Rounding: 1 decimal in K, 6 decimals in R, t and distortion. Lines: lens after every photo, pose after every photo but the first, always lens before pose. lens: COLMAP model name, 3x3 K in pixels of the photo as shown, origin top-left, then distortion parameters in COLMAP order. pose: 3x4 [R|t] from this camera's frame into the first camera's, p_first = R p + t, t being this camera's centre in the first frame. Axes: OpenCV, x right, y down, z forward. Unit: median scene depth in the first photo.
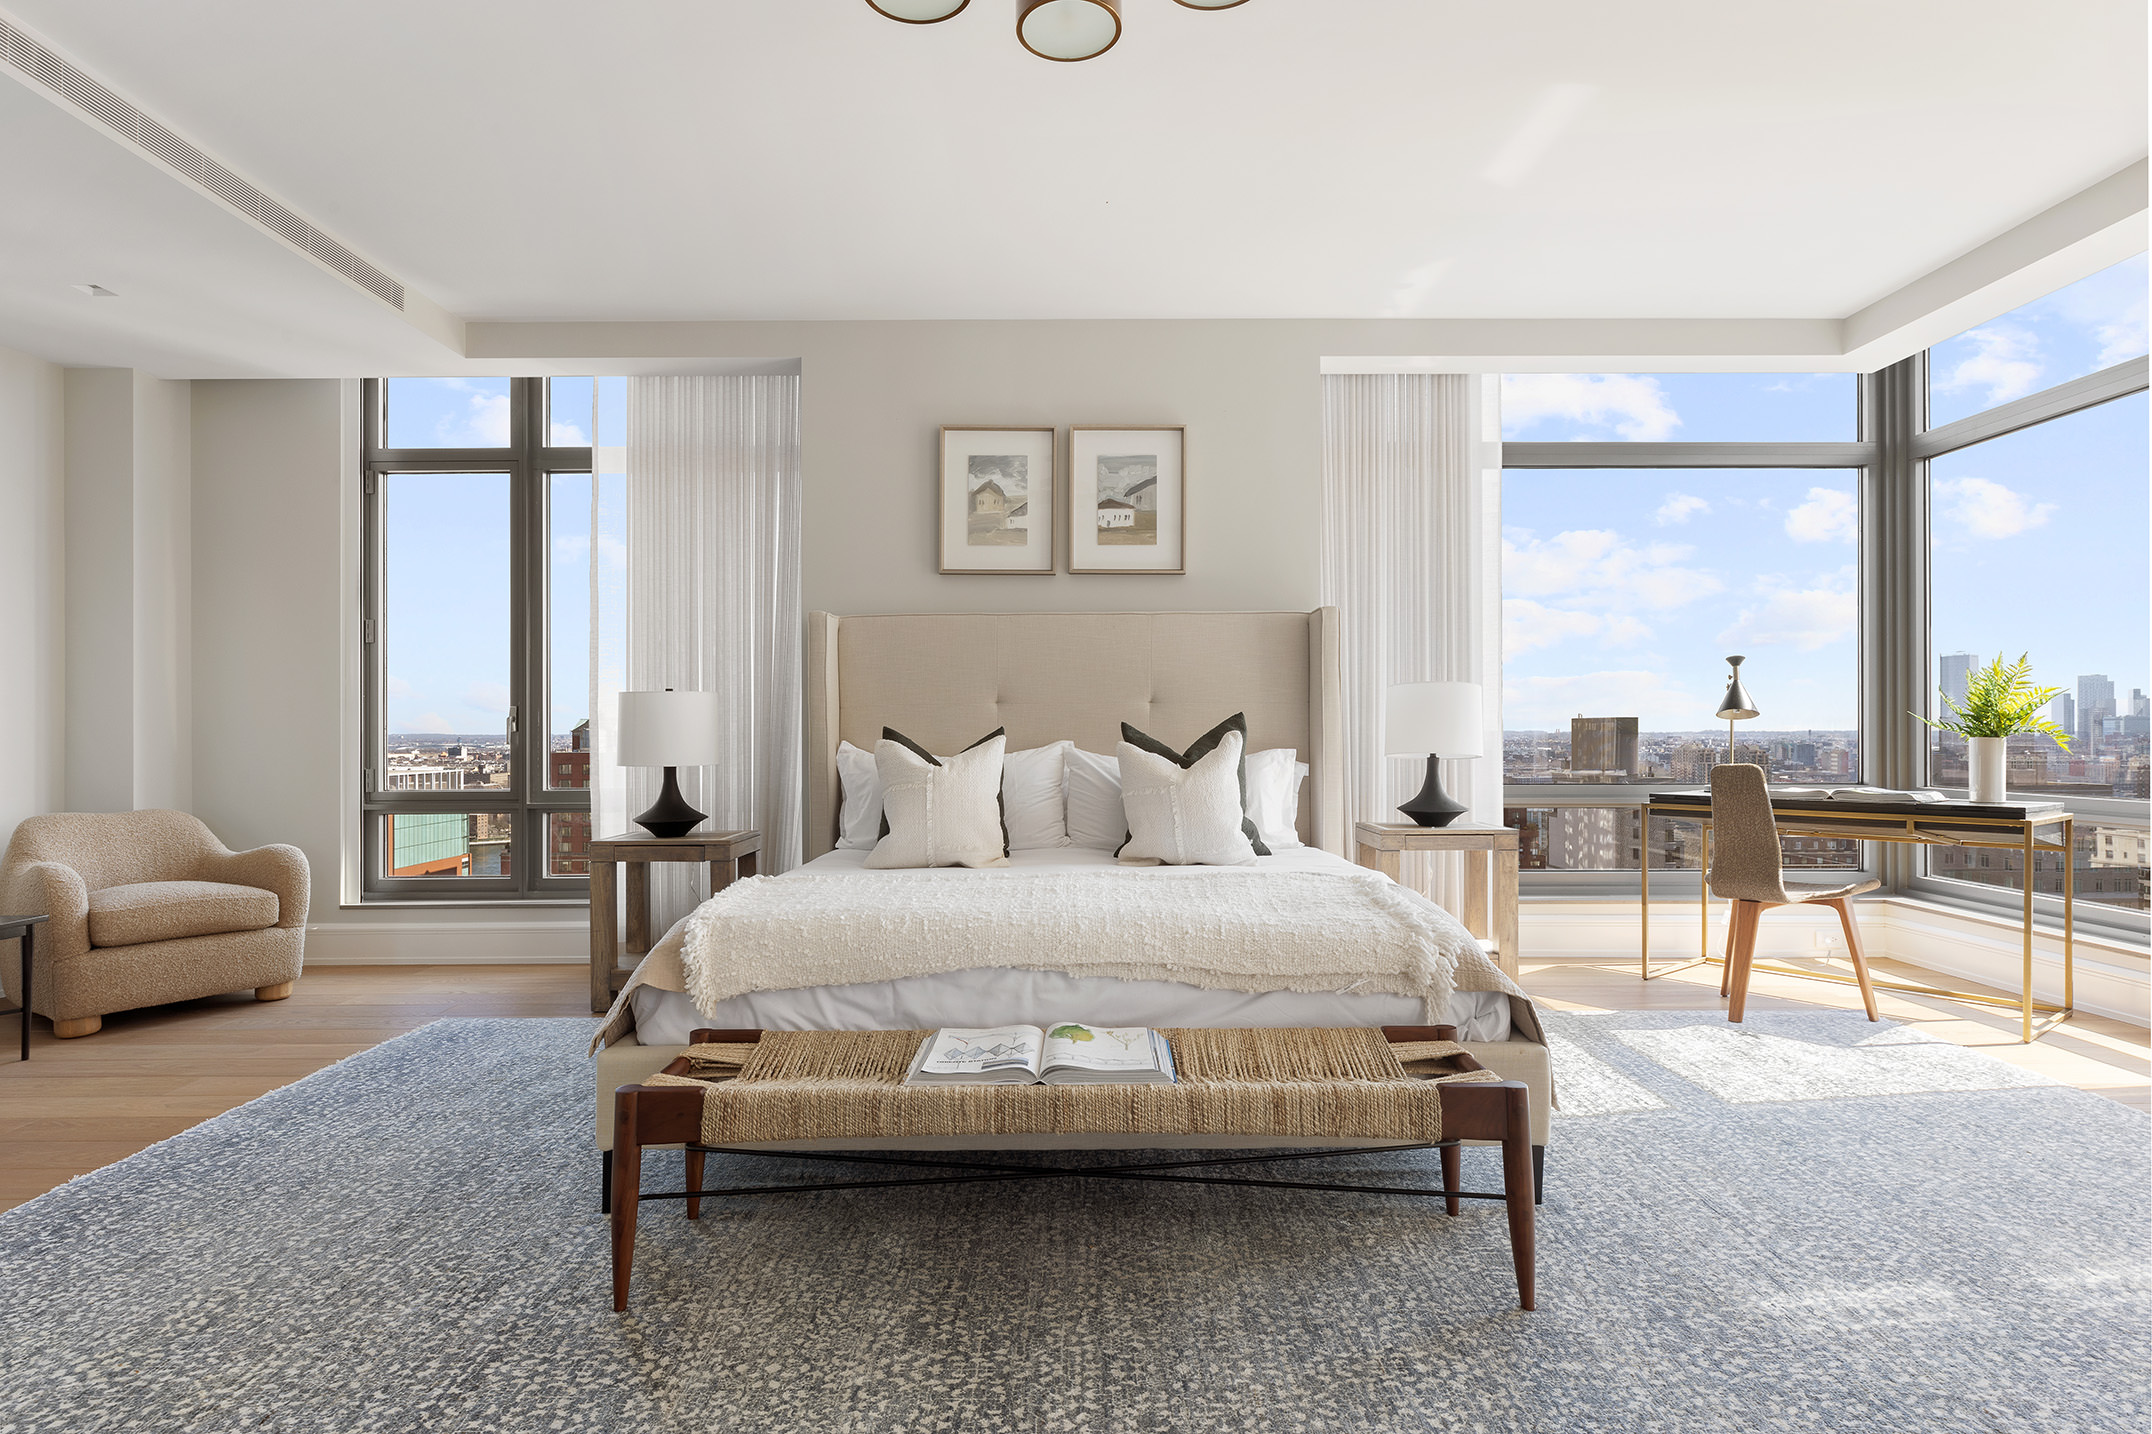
lens RADIAL K [[1121.1, 0, 1033.9], [0, 1121.1, 713.7], [0, 0, 1]] dist [-0.000901, 0.000226]
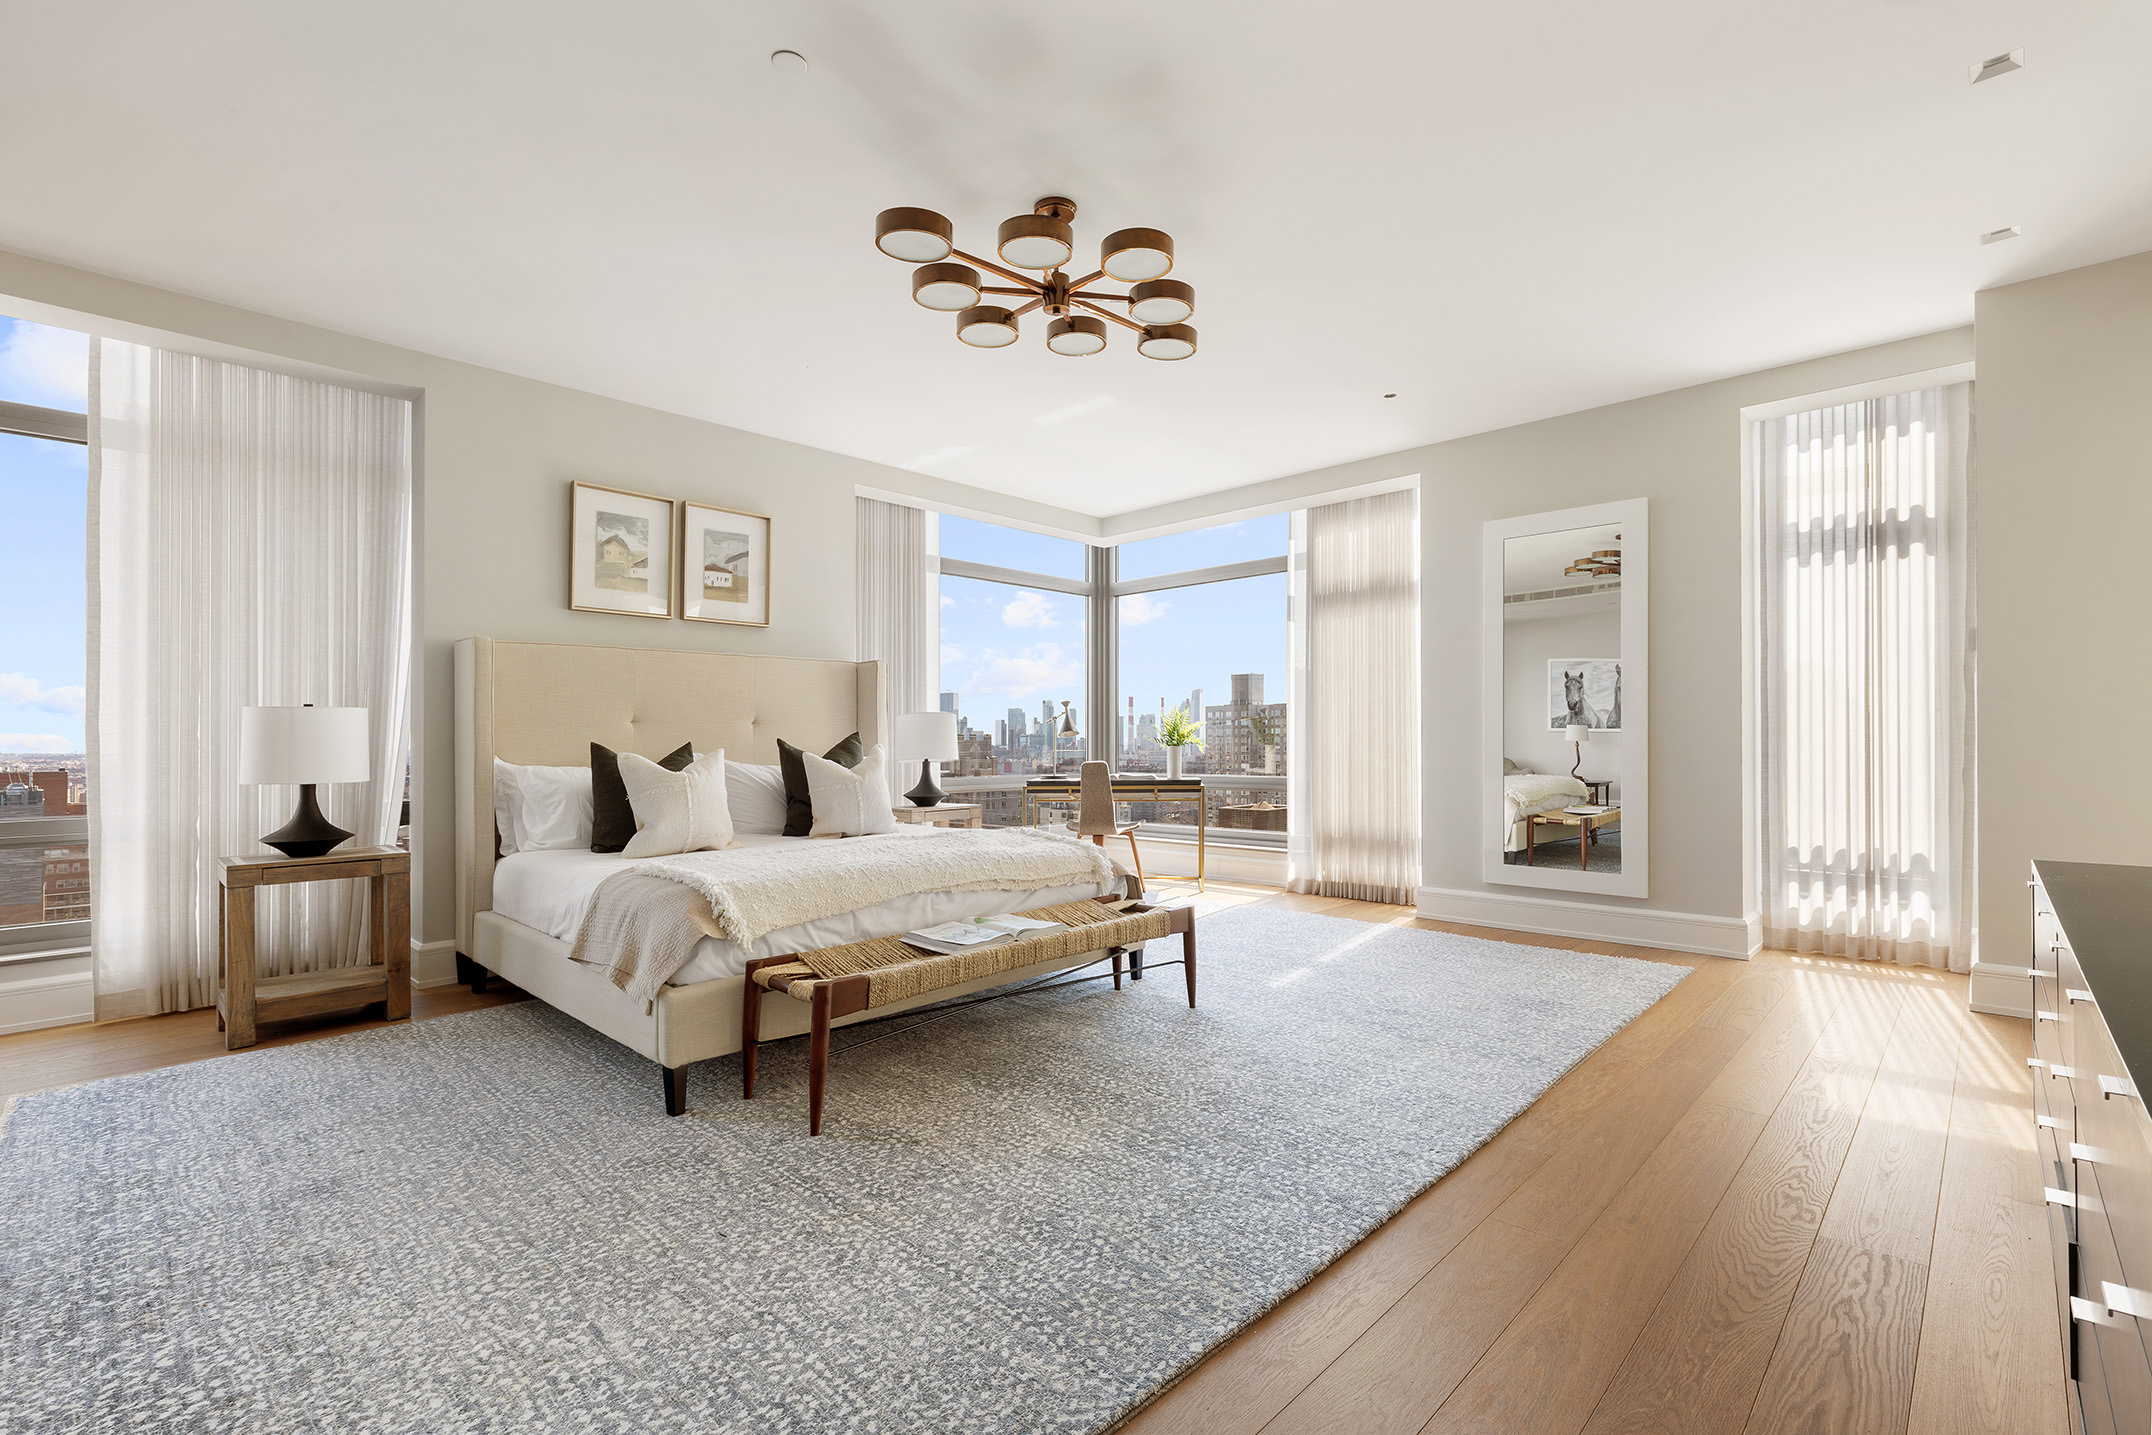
lens RADIAL K [[963.1, 0, 1070.4], [0, 963.1, 720.8], [0, 0, 1]] dist [0.004335, 0.000282]
pose [[0.694694, 0.013554, 0.719178, -0.449823], [-0.004845, 0.999888, -0.014164, 0.000902], [-0.719289, 0.006355, 0.694682, -0.054794]]
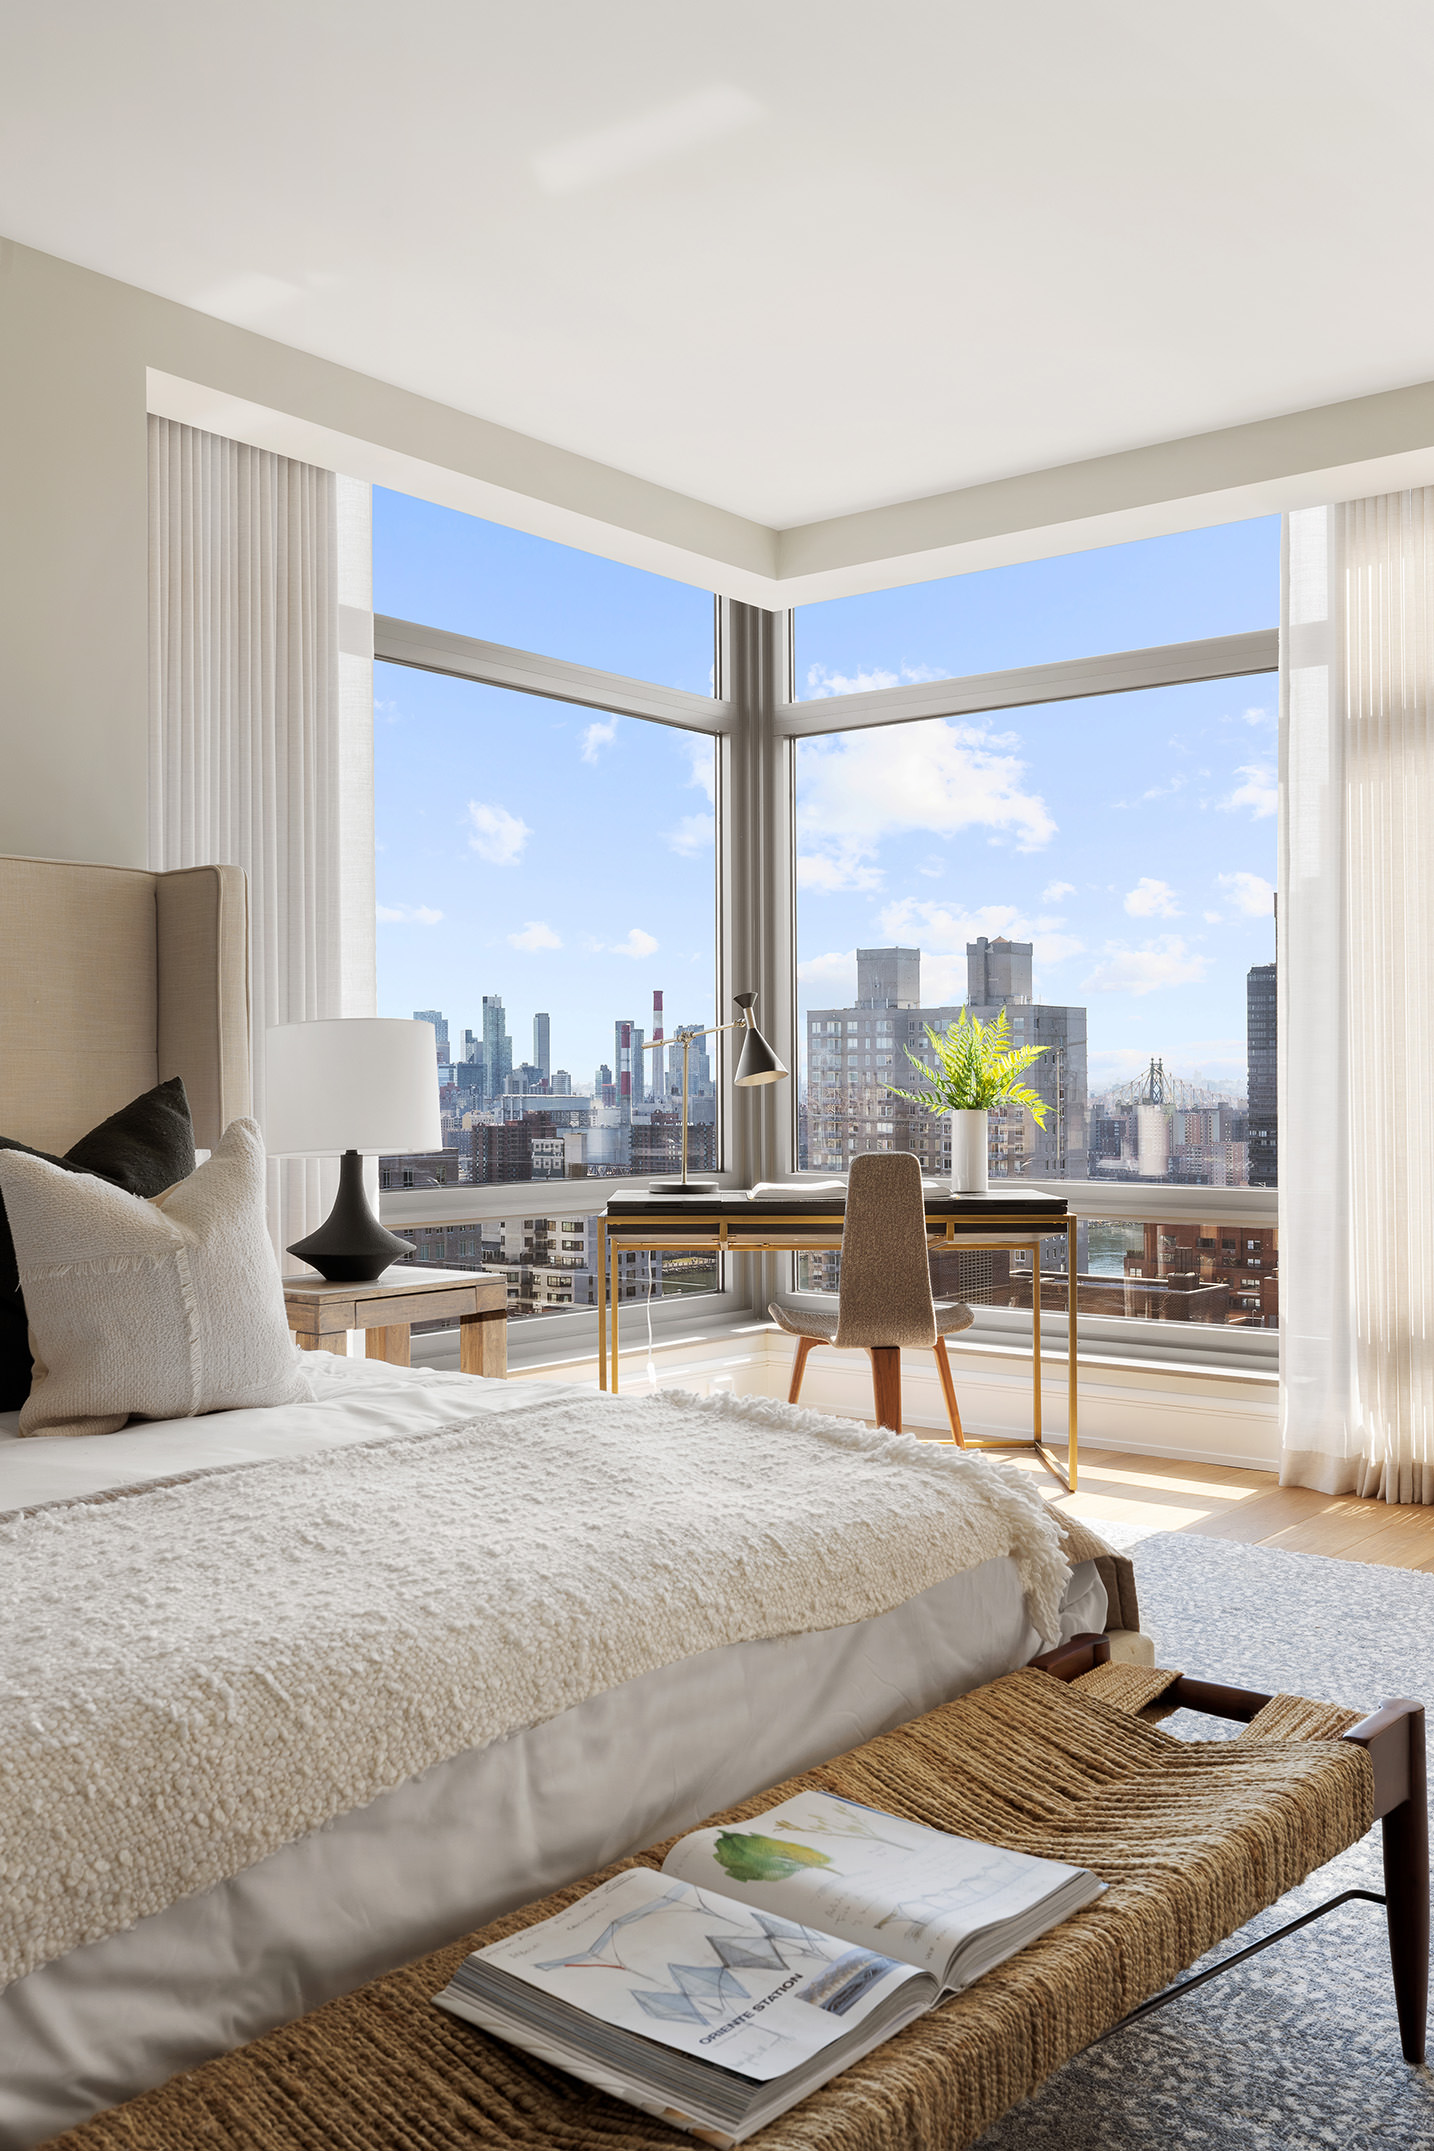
lens RADIAL K [[1893.2, 0, 726.2], [0, 1893.2, 1077.9], [0, 0, 1]] dist [0.018760, -0.017592]
pose [[0.620173, 0.001748, 0.784463, -0.260603], [-0.010778, 0.999922, 0.006292, -0.007176], [-0.784391, -0.012357, 0.620143, 0.272191]]
